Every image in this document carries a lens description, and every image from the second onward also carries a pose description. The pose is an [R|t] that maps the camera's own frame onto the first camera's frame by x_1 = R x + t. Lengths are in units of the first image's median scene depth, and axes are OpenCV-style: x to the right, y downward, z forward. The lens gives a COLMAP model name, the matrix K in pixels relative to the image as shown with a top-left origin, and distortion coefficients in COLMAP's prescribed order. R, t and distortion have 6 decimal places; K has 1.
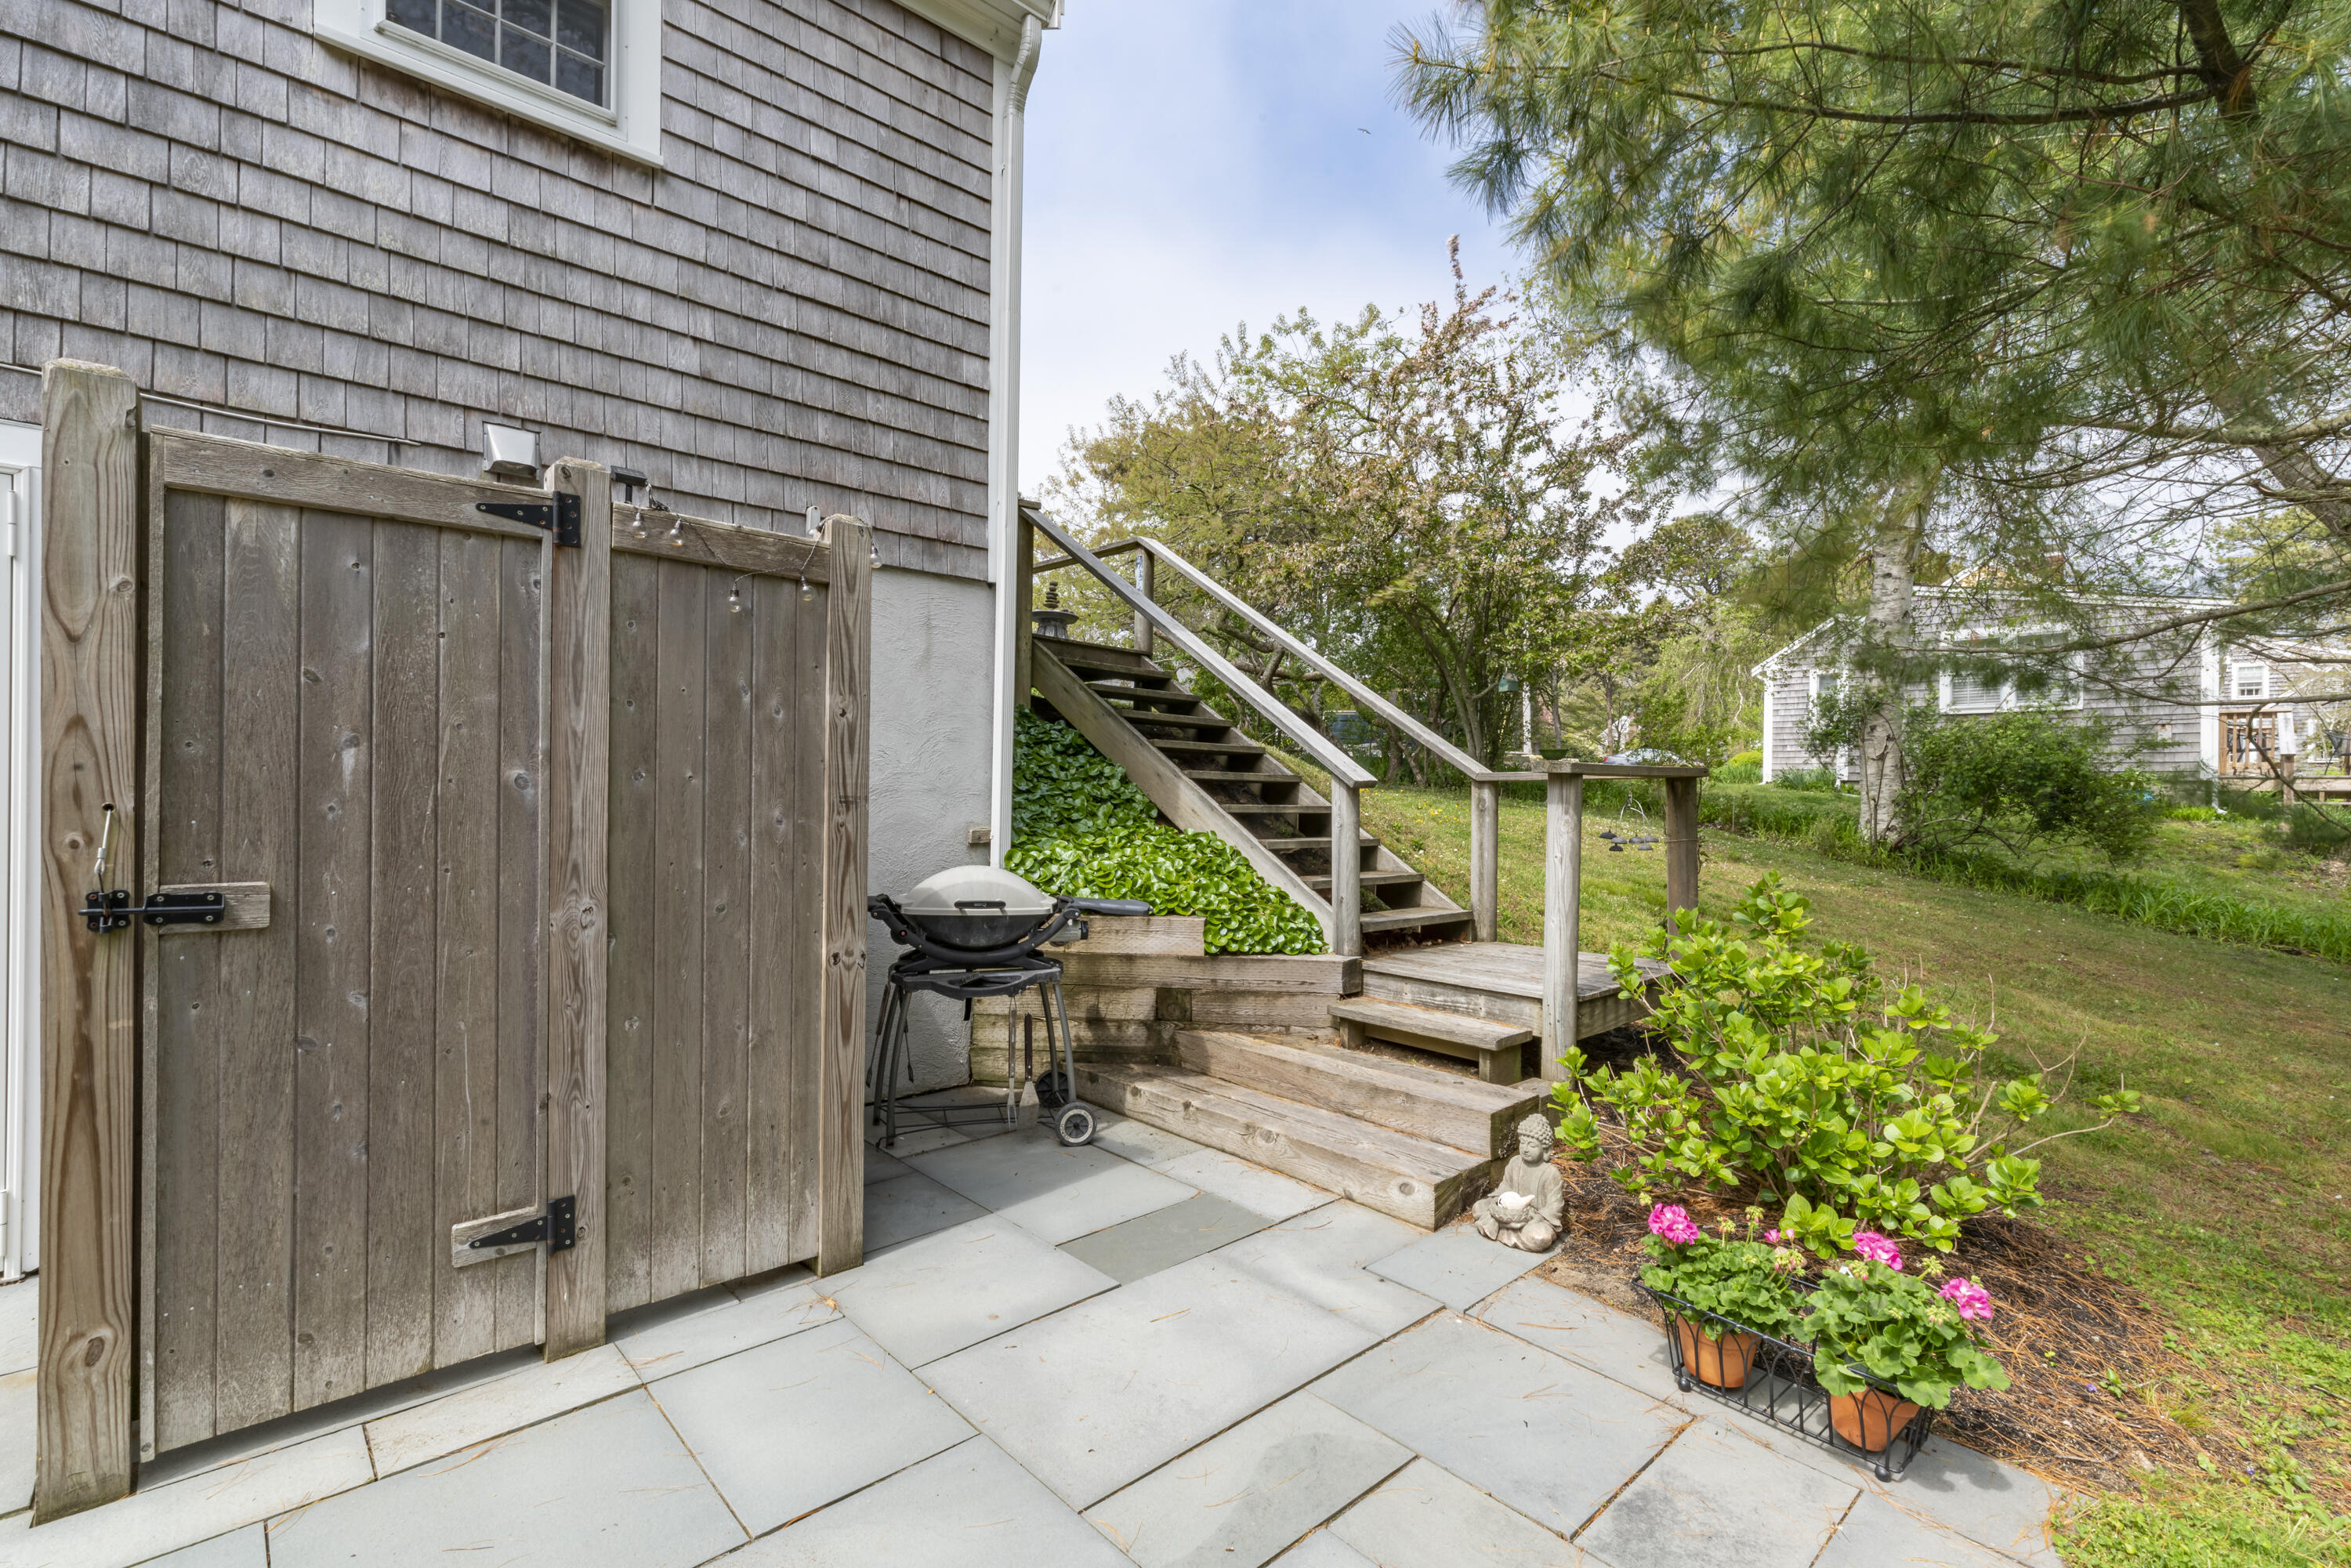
lens RADIAL K [[1052.7, 0, 1177.8], [0, 1052.7, 792.9], [0, 0, 1]] dist [0.000096, 0.000427]
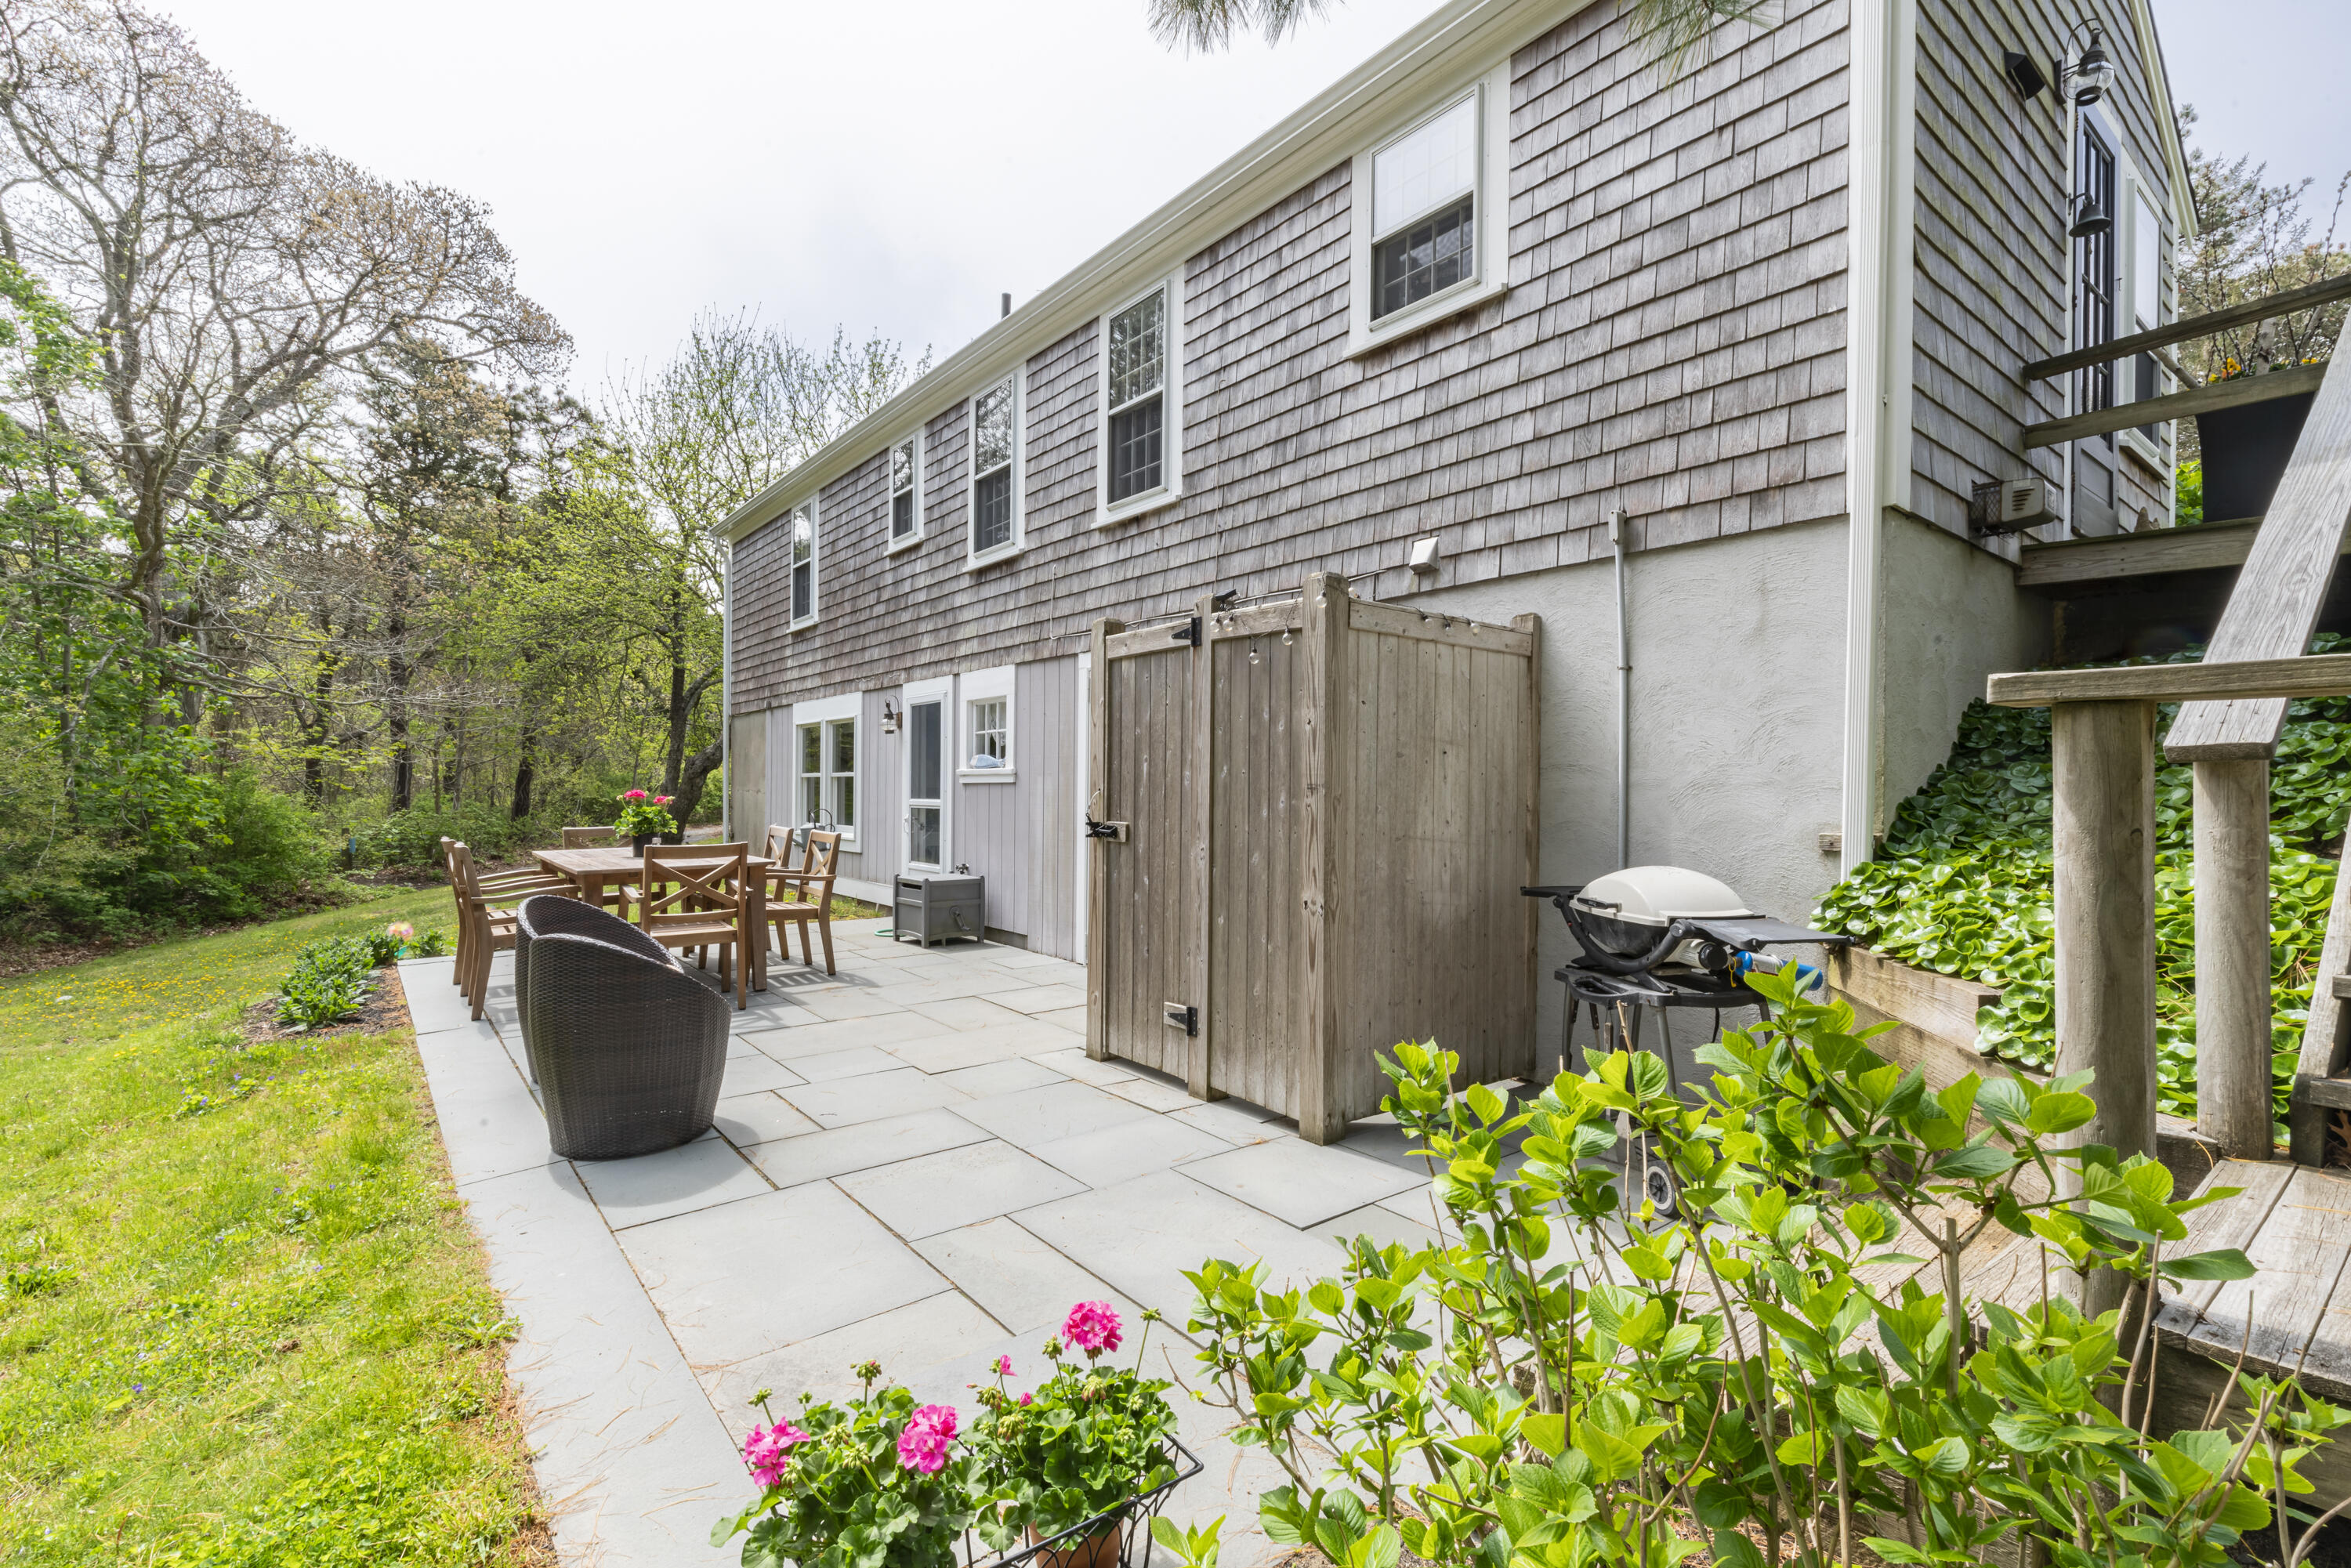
lens RADIAL K [[1052.7, 0, 1180.6], [0, 1052.7, 792.5], [0, 0, 1]] dist [0.000096, 0.000427]
pose [[-0.078254, -0.010427, -0.996879, 0.812887], [-0.010392, 0.999900, -0.009643, 0.022388], [0.996879, 0.009605, -0.078354, 0.743751]]
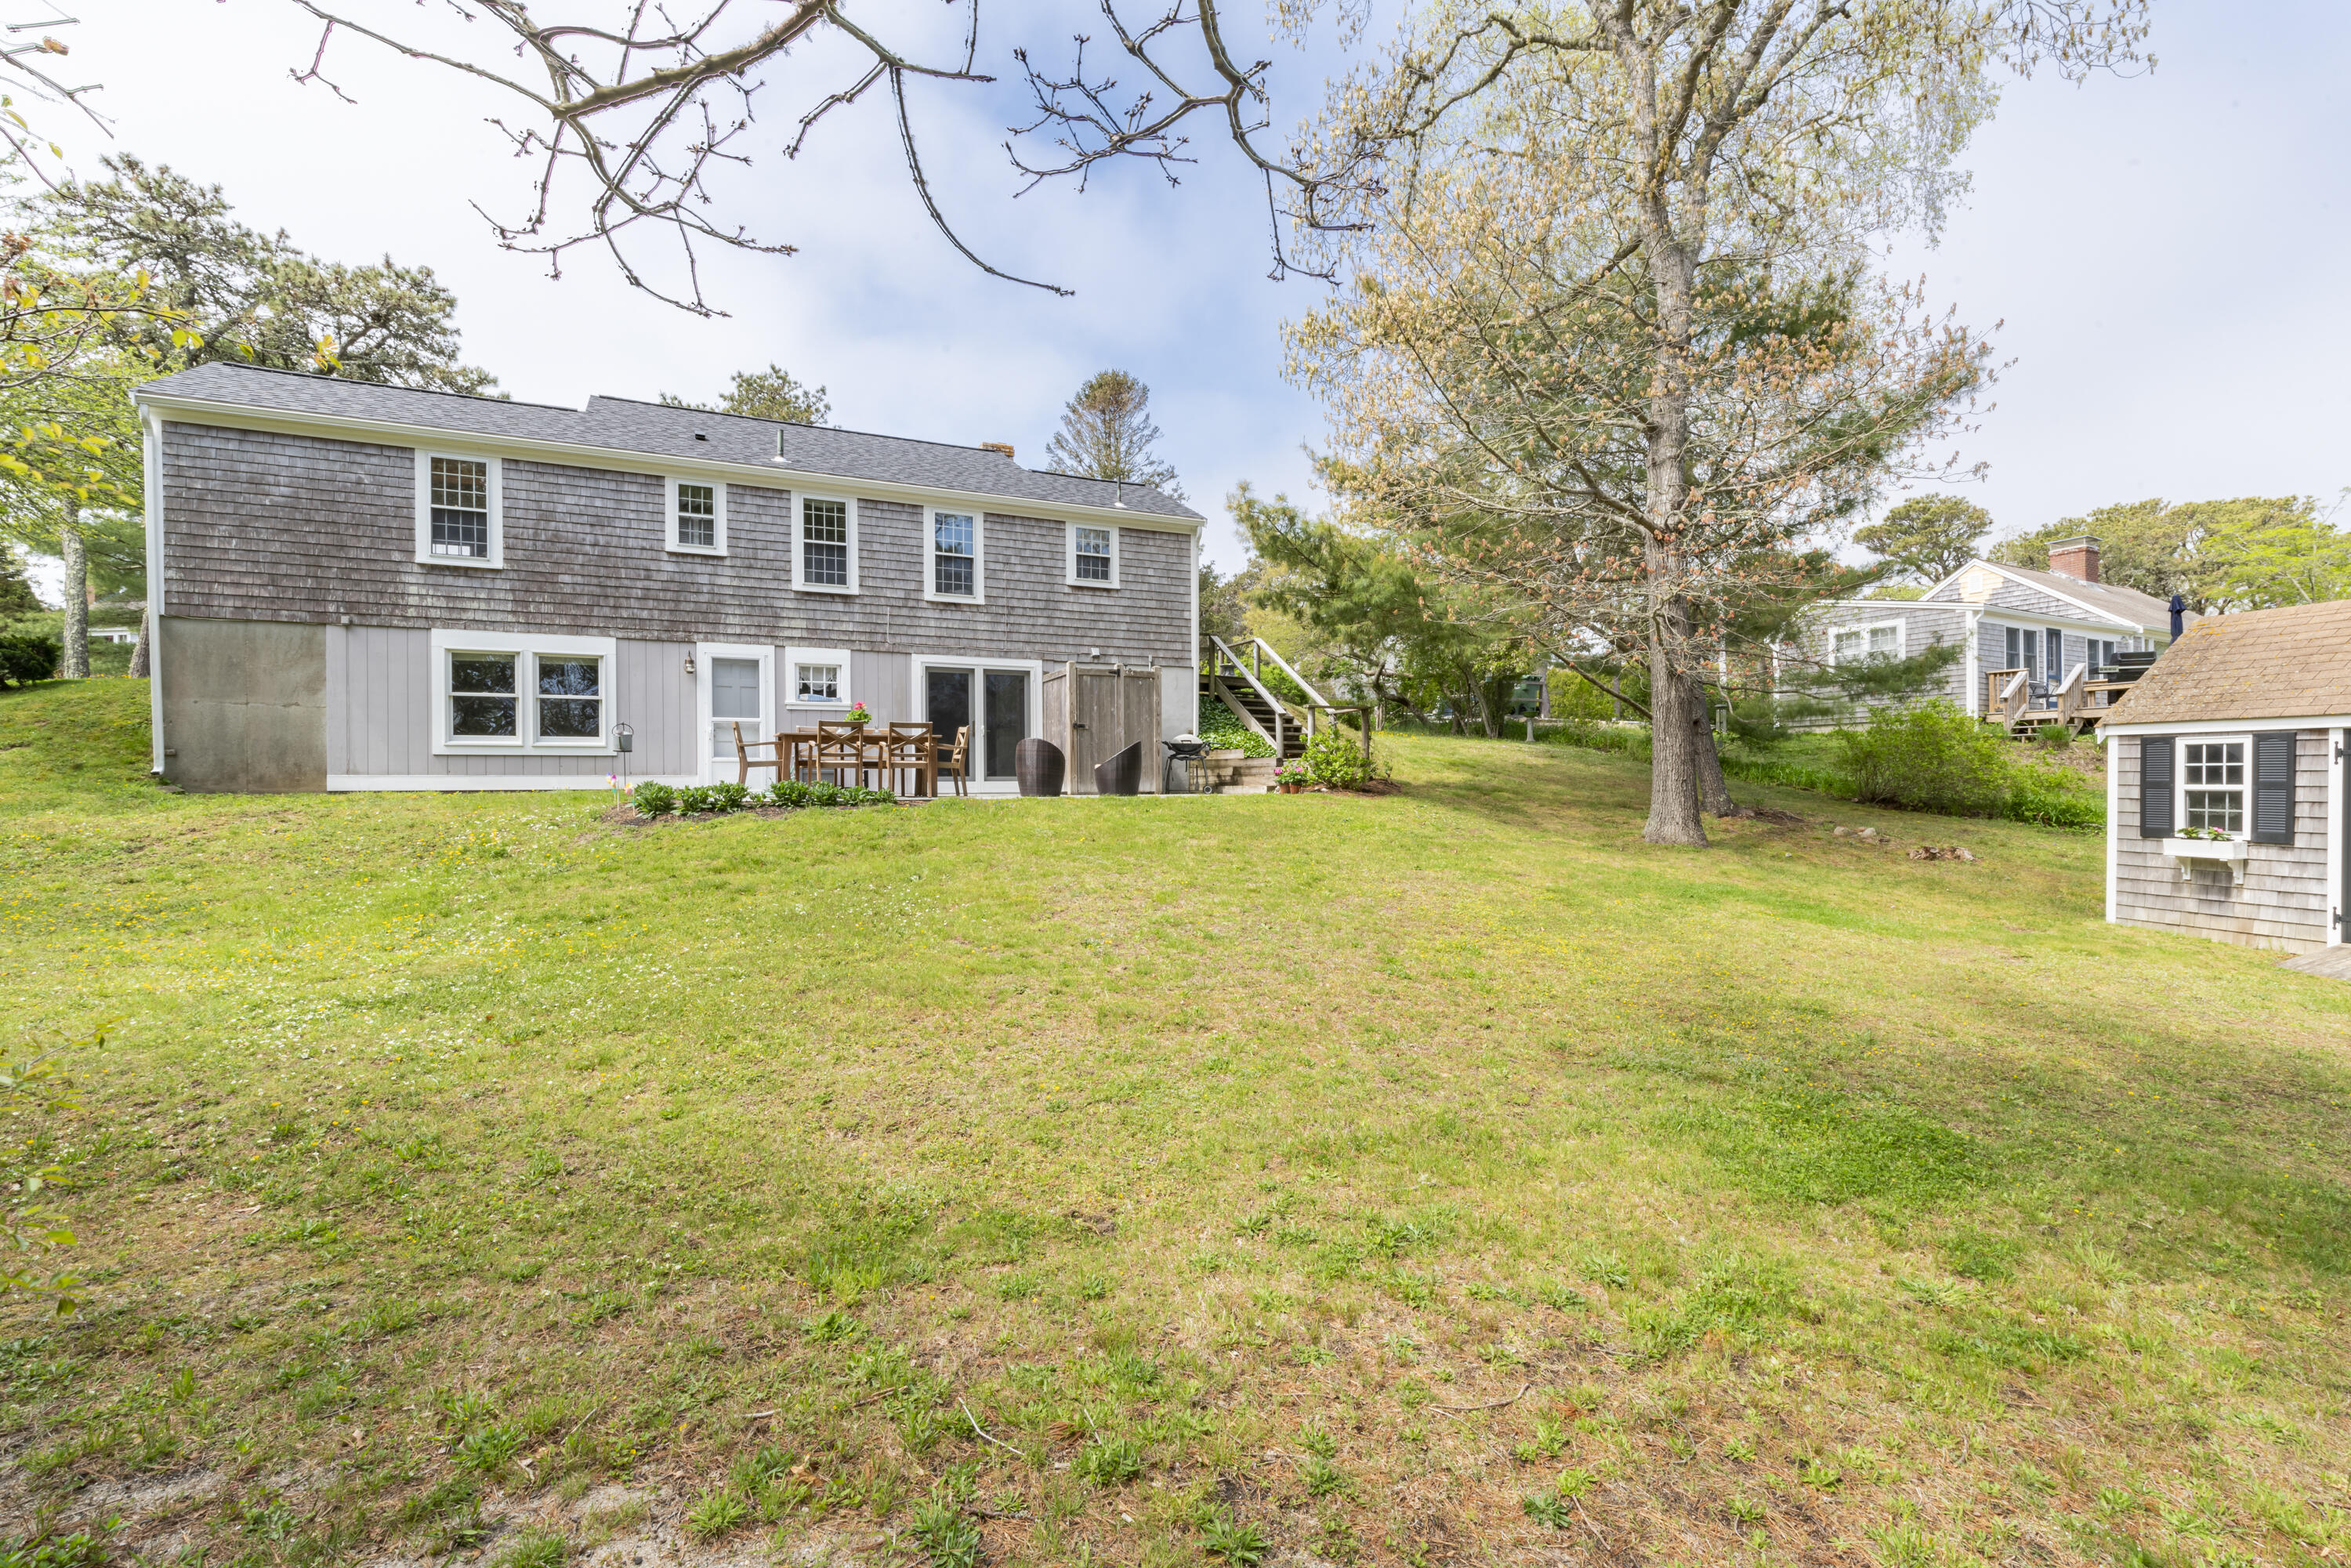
lens RADIAL K [[1052.7, 0, 1184.1], [0, 1052.7, 788.8], [0, 0, 1]] dist [0.000096, 0.000427]
pose [[0.957986, -0.016755, -0.286326, 1.192907], [0.016430, 0.999859, -0.003537, 0.353079], [0.286345, -0.001316, 0.958126, -3.648312]]
